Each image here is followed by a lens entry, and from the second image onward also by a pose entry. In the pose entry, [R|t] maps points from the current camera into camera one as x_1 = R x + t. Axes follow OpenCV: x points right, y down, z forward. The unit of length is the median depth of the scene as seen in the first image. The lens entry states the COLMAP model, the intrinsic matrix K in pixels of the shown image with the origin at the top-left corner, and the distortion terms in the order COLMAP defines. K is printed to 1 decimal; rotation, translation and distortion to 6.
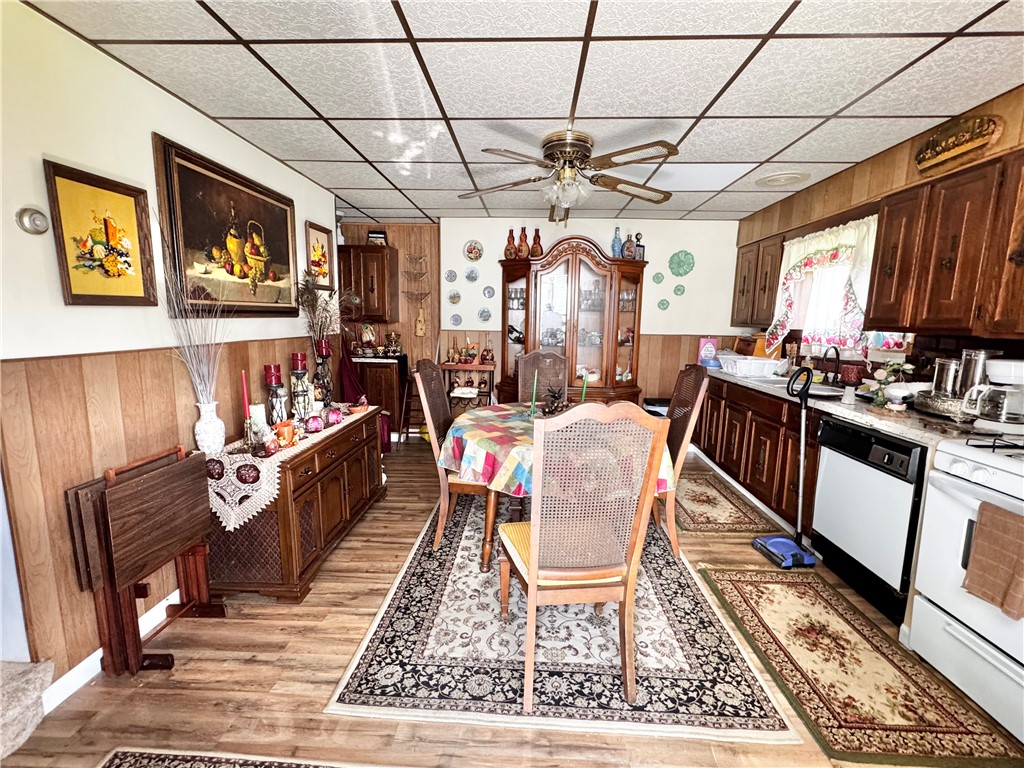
lens RADIAL K [[435.7, 0, 512.0], [0, 435.7, 384.0], [0, 0, 1]] dist [-0.004168, -0.000313]
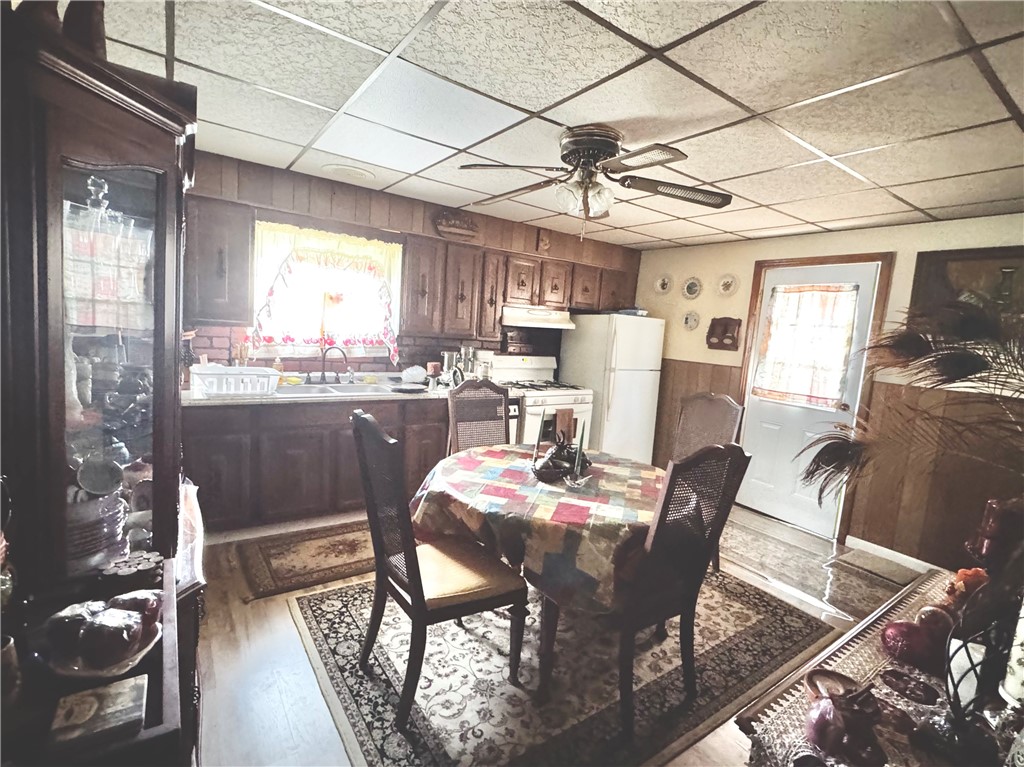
lens RADIAL K [[483.0, 0, 512.0], [0, 483.0, 383.5], [0, 0, 1]] dist [-0.002644, -0.000634]
pose [[-0.607664, -0.157260, 0.778469, -0.637966], [0.032259, 0.974503, 0.222042, -0.351608], [-0.793539, 0.160040, -0.587097, 1.955476]]
